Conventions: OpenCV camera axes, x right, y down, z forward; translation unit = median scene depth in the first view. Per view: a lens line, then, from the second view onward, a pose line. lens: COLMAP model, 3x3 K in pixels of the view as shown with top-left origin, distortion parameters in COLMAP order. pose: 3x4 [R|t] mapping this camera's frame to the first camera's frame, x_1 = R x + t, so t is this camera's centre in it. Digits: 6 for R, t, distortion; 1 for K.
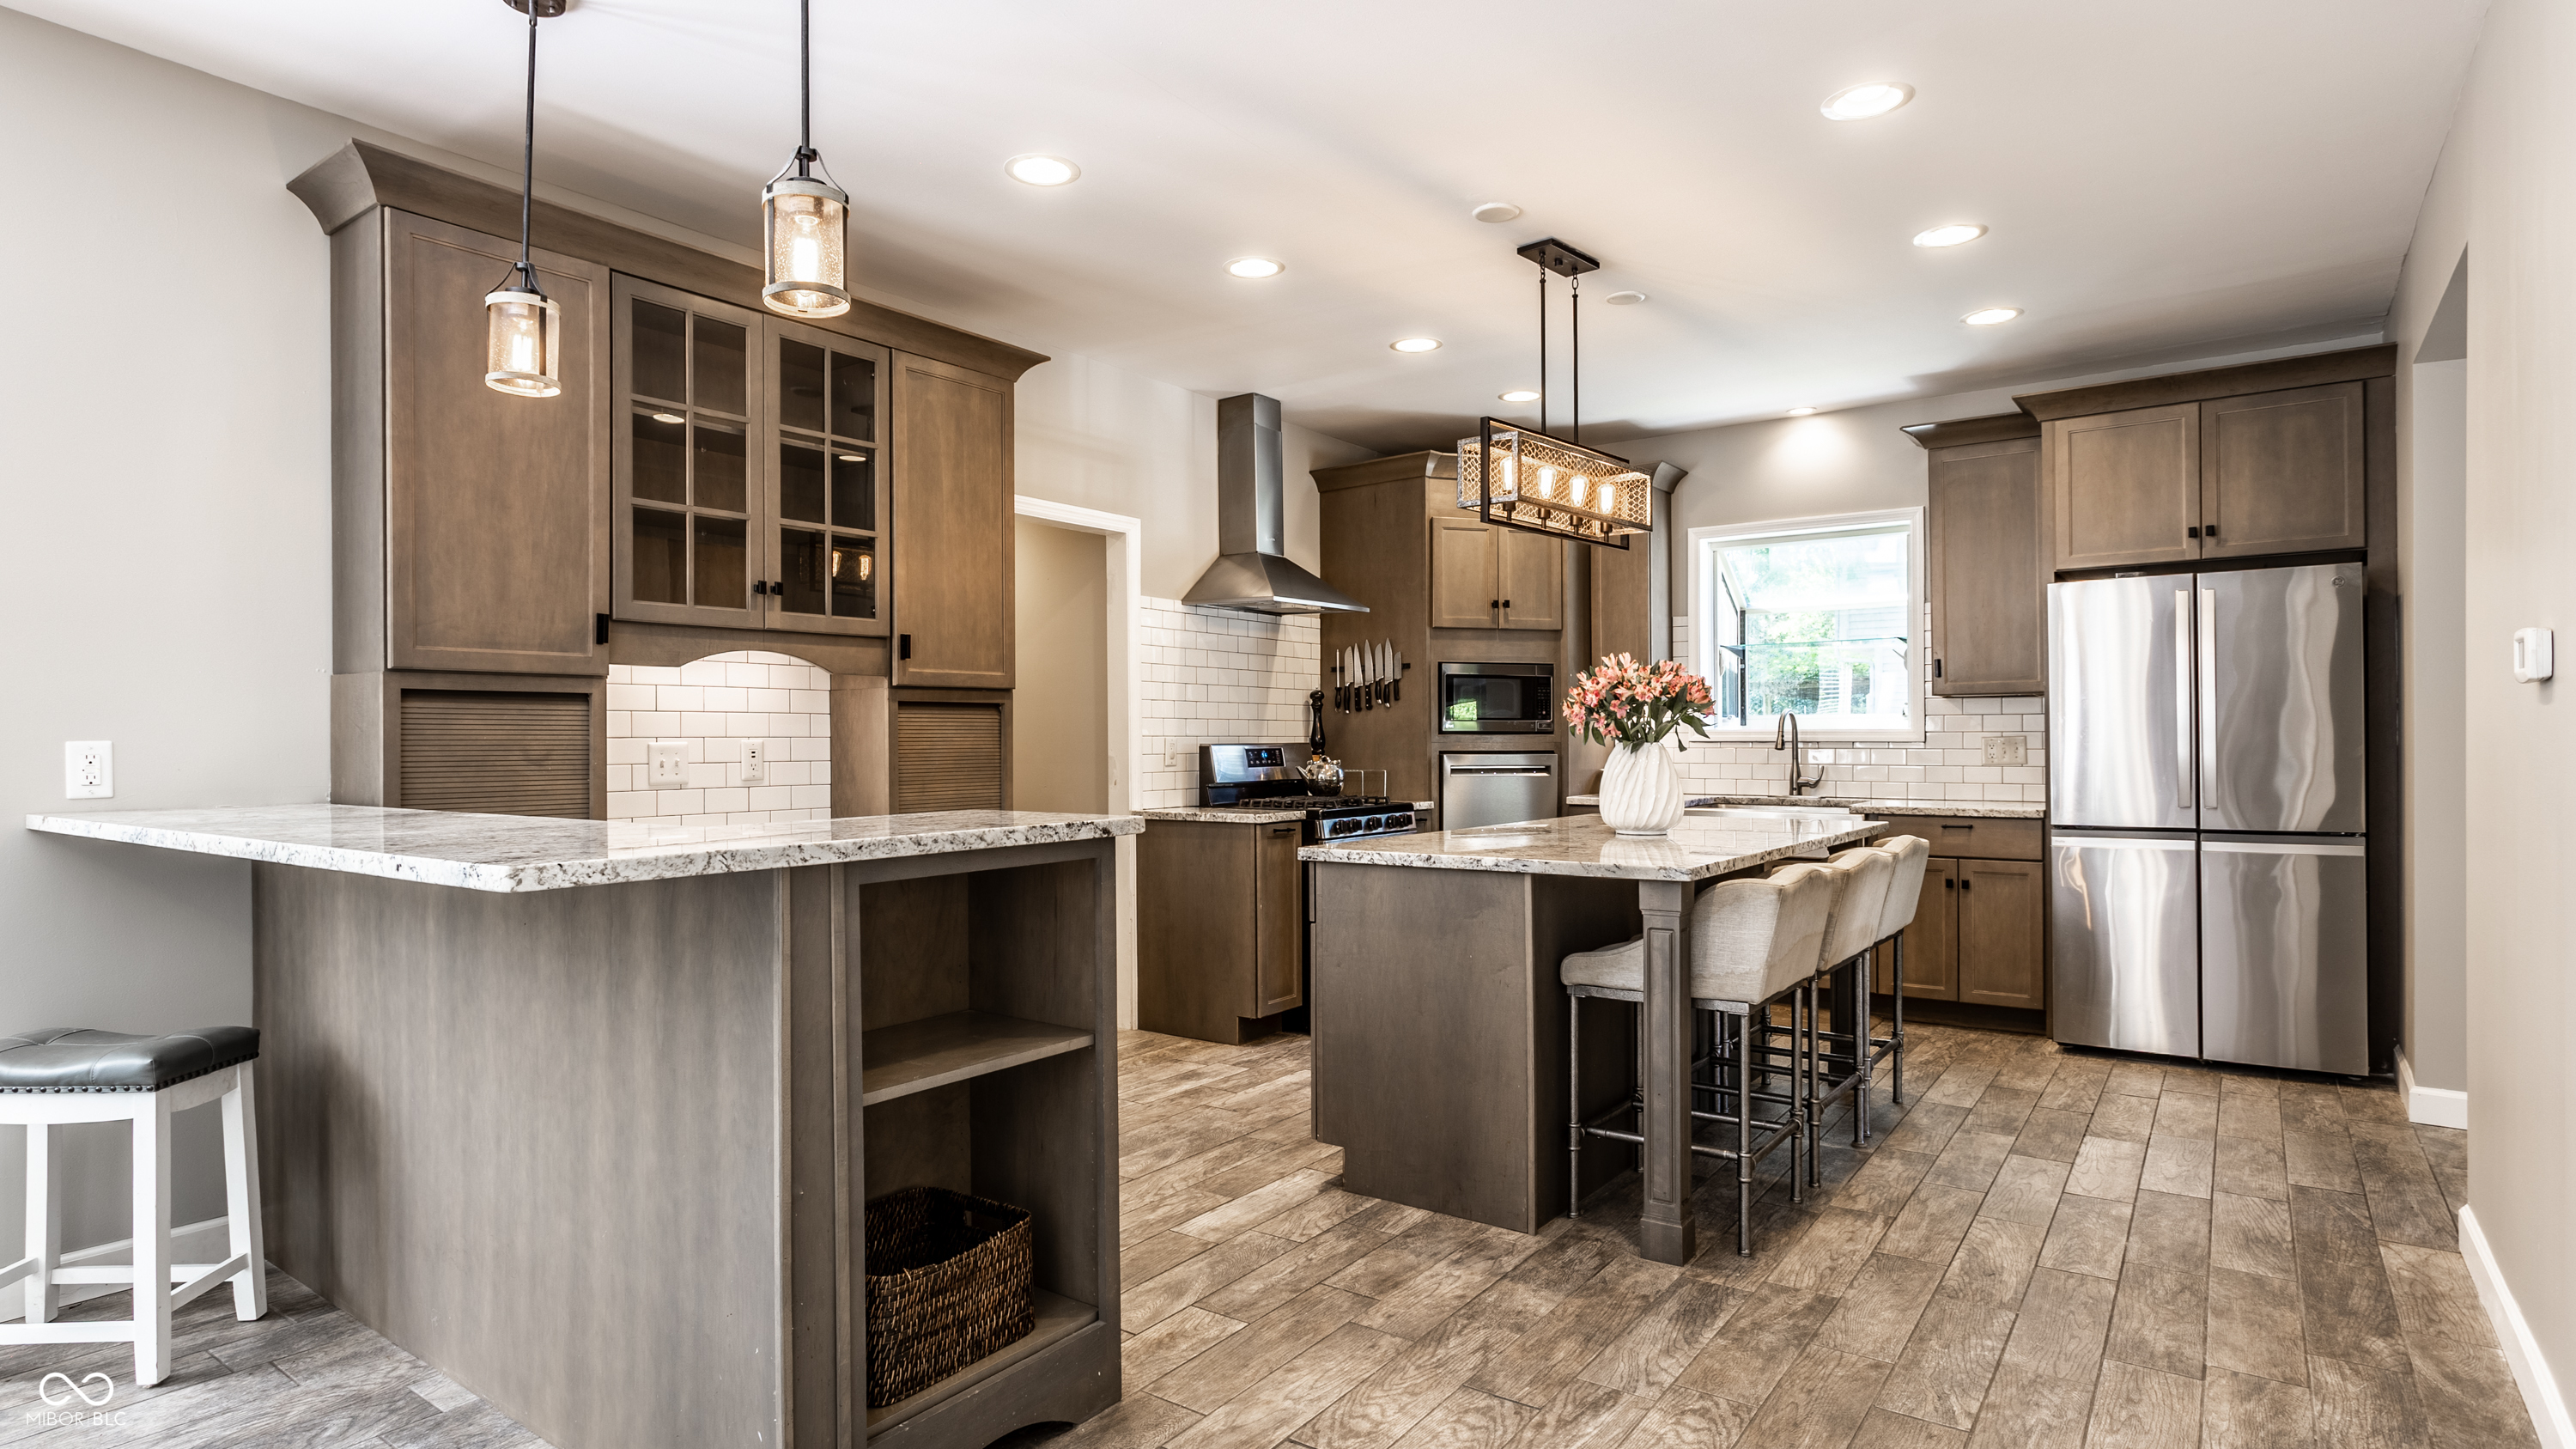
lens RADIAL K [[1342.4, 0, 1227.1], [0, 1342.4, 746.7], [0, 0, 1]] dist [-0.002037, 0.000068]
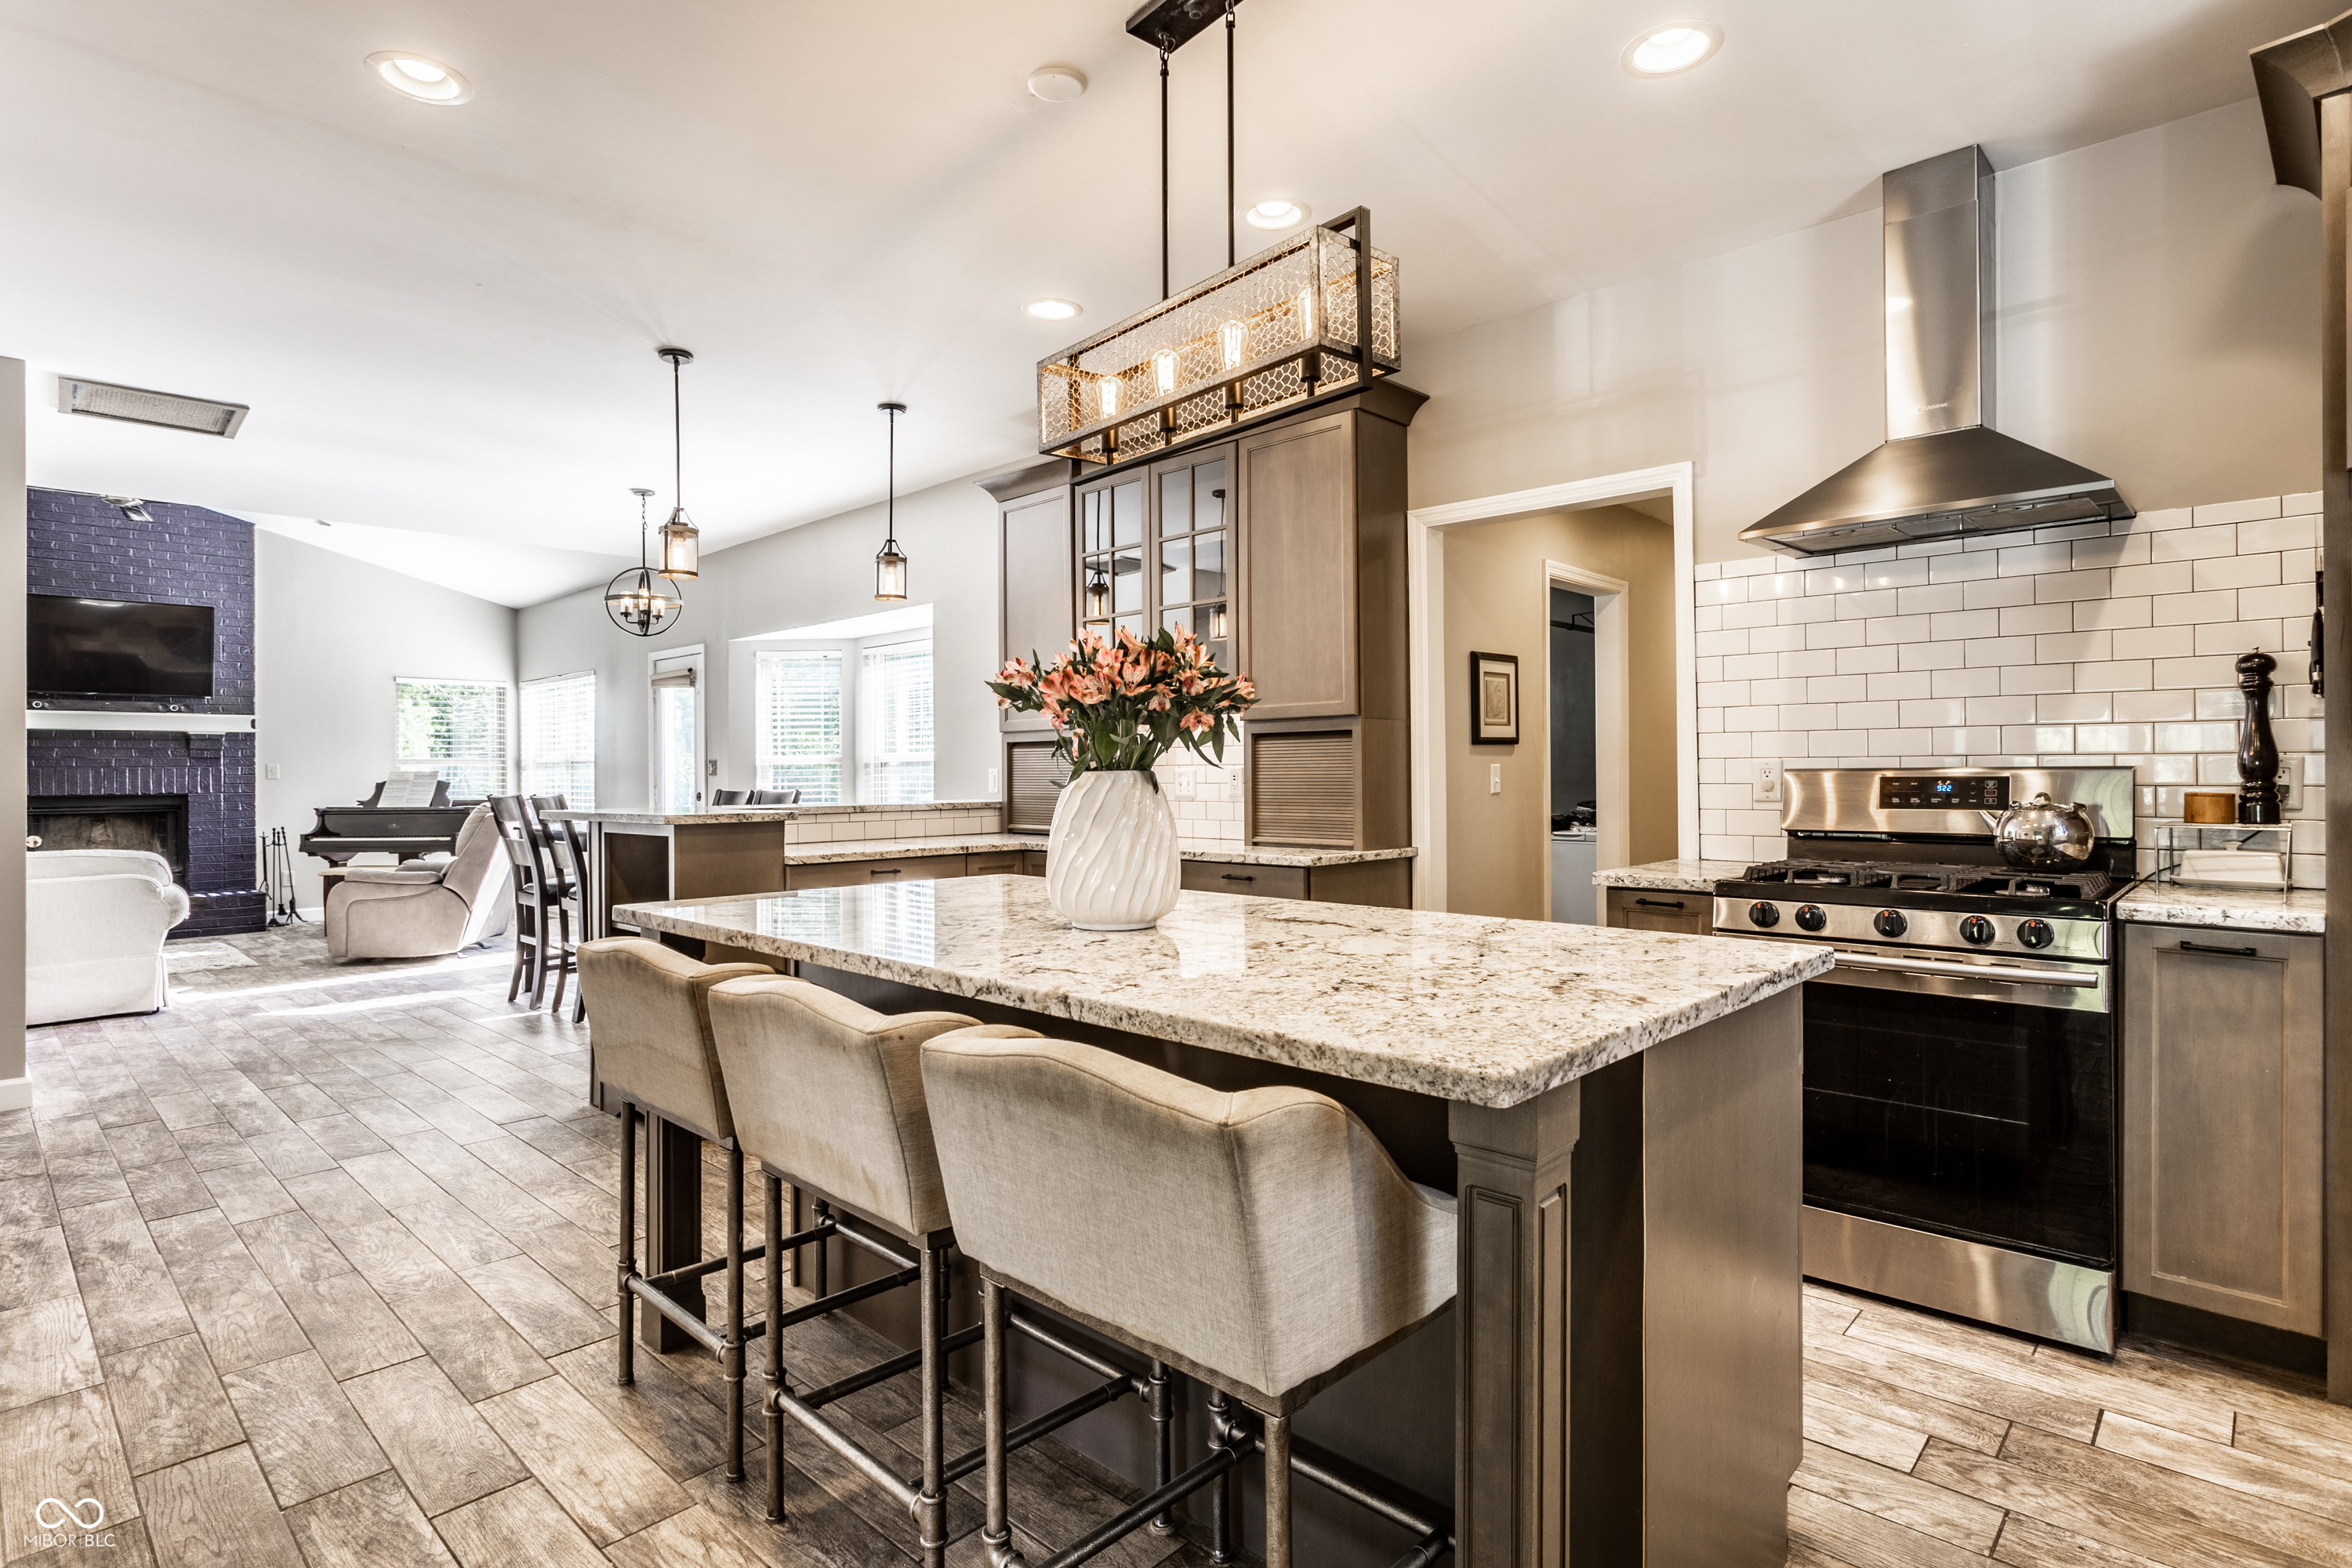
lens RADIAL K [[1175.7, 0, 1169.7], [0, 1175.7, 773.5], [0, 0, 1]] dist [-0.004195, -0.000206]
pose [[-0.112023, 0.005258, -0.993692, 0.690504], [0.002219, 0.999985, 0.005041, -0.004164], [0.993703, -0.001641, -0.112033, 0.910520]]
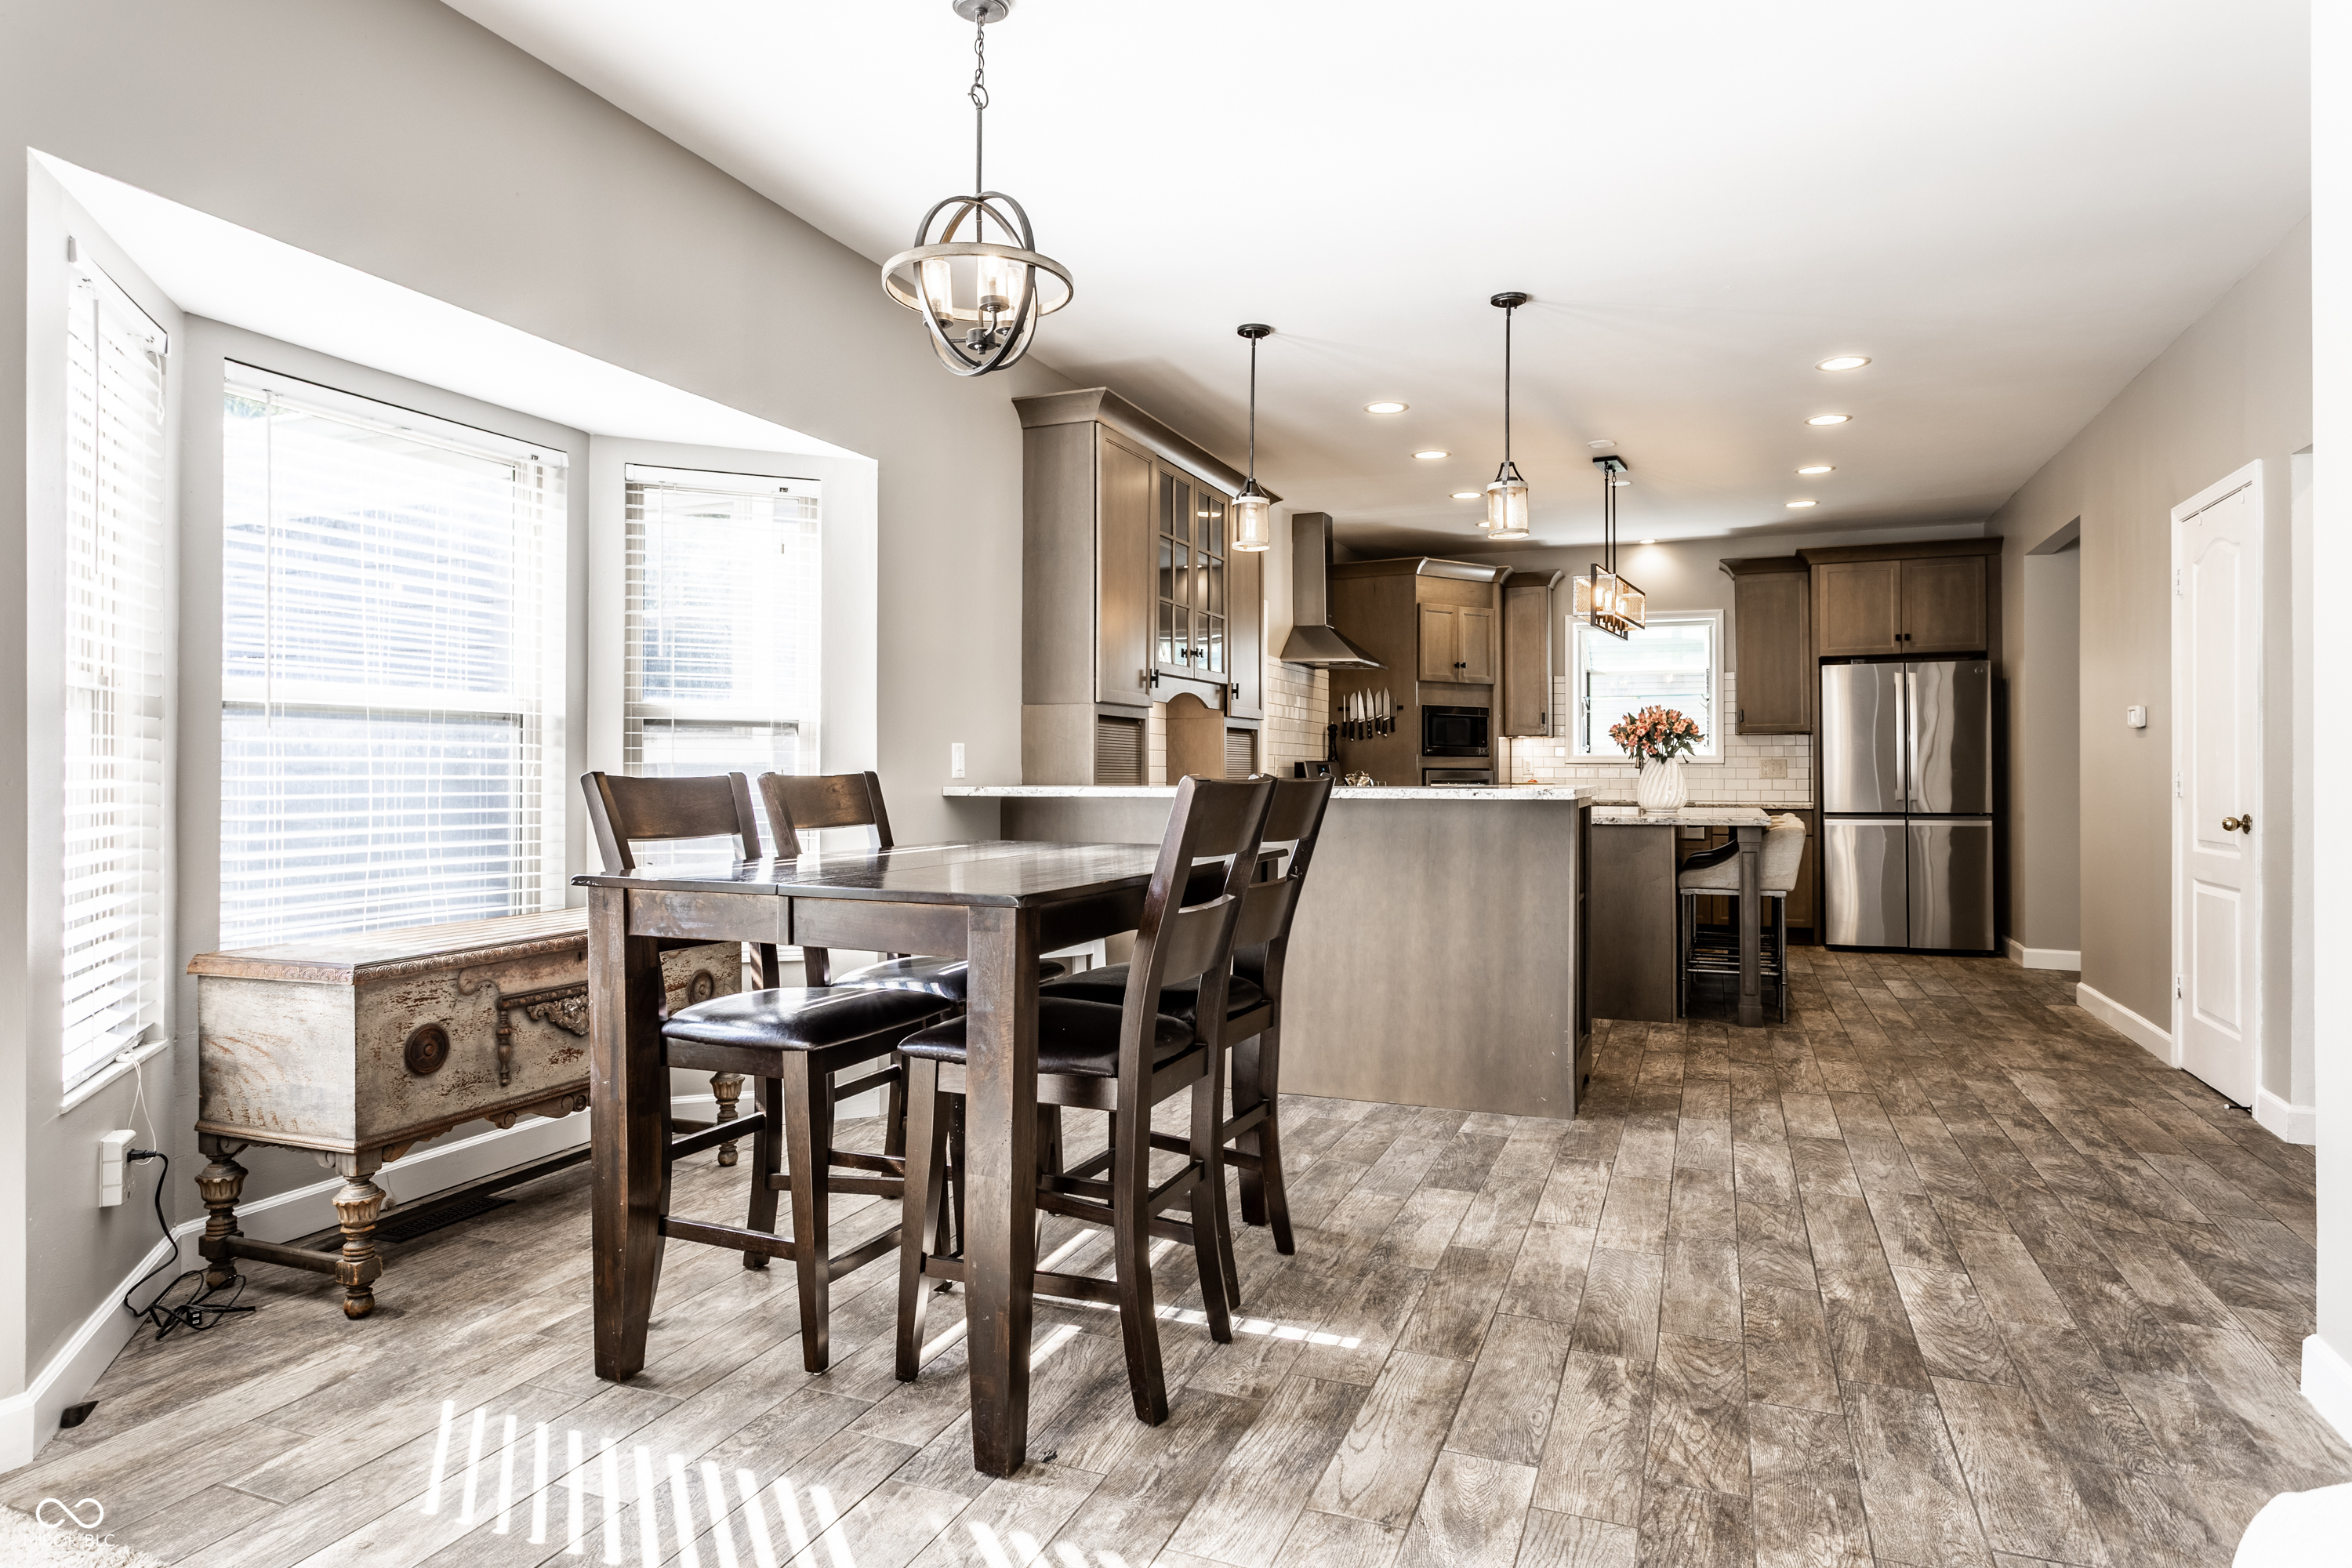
lens RADIAL K [[1367.5, 0, 1169.9], [0, 1367.5, 767.8], [0, 0, 1]] dist [-0.012660, 0.002675]
pose [[0.963904, 0.005601, 0.266191, -0.614919], [-0.002813, 0.999937, -0.010855, 0.024827], [-0.266235, 0.009714, 0.963859, -0.403001]]
